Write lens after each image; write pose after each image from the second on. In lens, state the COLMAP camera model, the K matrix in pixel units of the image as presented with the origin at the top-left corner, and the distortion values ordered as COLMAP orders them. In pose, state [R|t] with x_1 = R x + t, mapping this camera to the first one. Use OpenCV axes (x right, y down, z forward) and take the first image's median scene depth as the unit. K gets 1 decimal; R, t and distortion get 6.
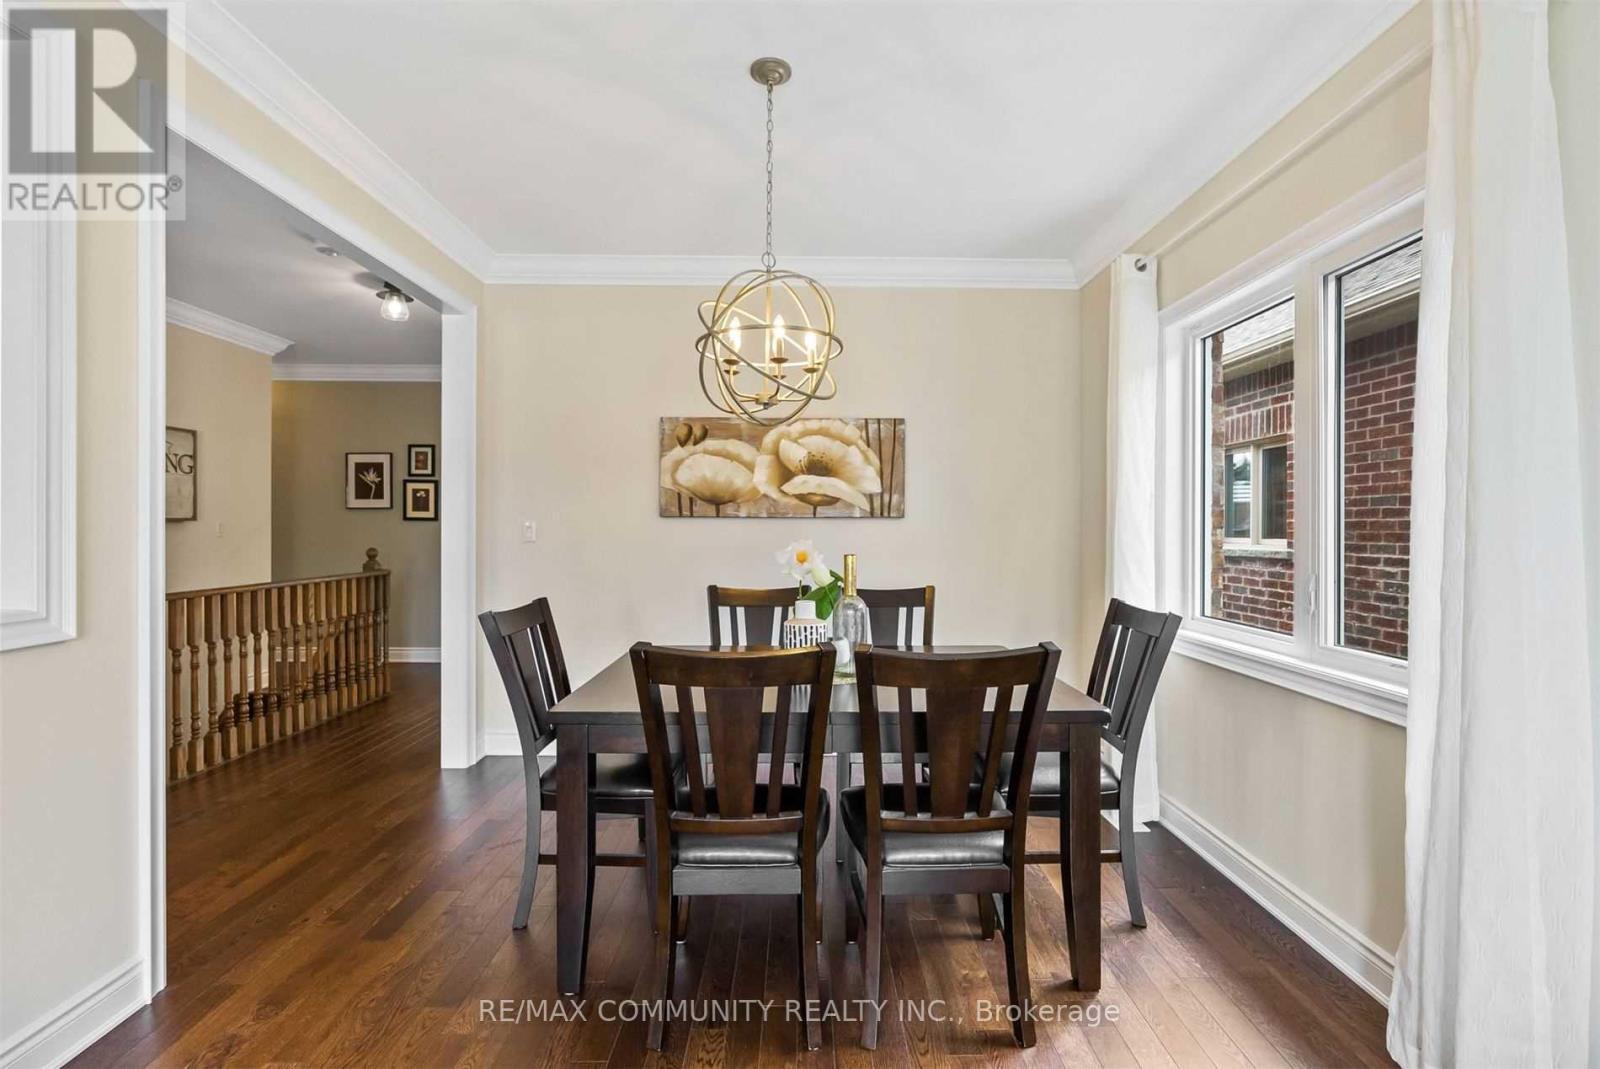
lens RADIAL K [[716.4, 0, 807.1], [0, 716.4, 528.1], [0, 0, 1]] dist [-0.004680, 0.000740]
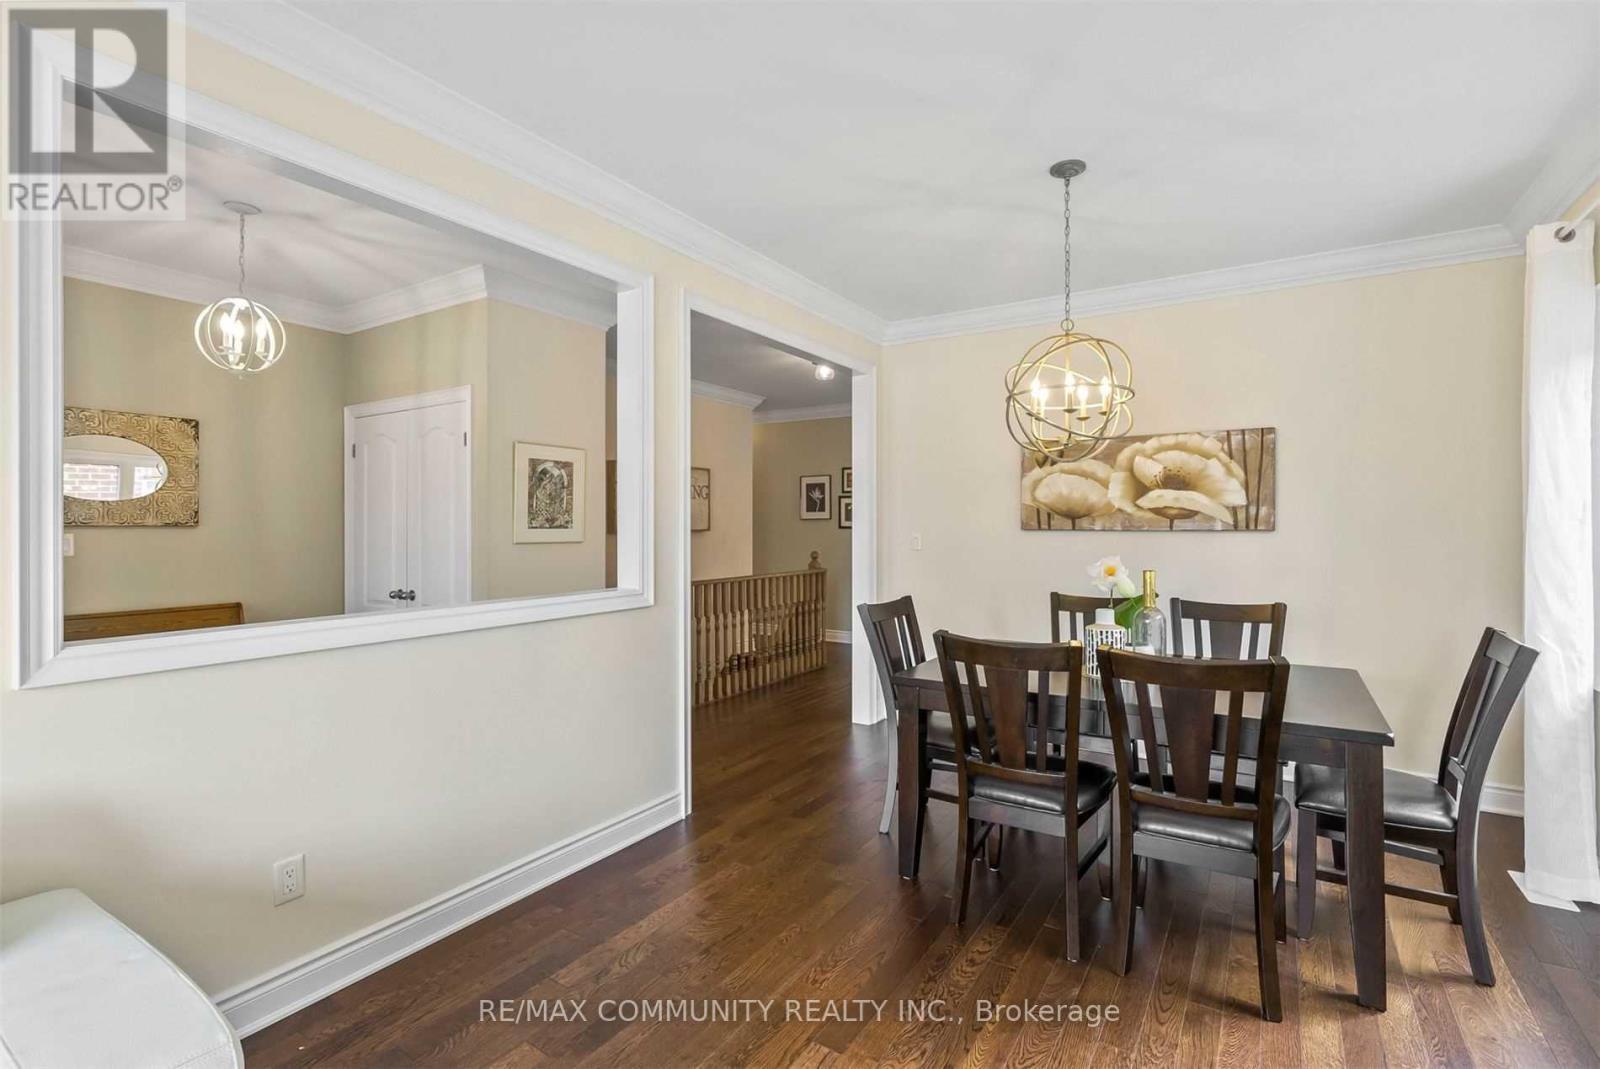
lens RADIAL K [[716.4, 0, 807.1], [0, 716.4, 528.1], [0, 0, 1]] dist [-0.004680, 0.000740]
pose [[0.837452, -0.002320, -0.546507, 0.133182], [0.001280, 0.999997, -0.002284, -0.016614], [0.546510, 0.001214, 0.837452, -0.139485]]
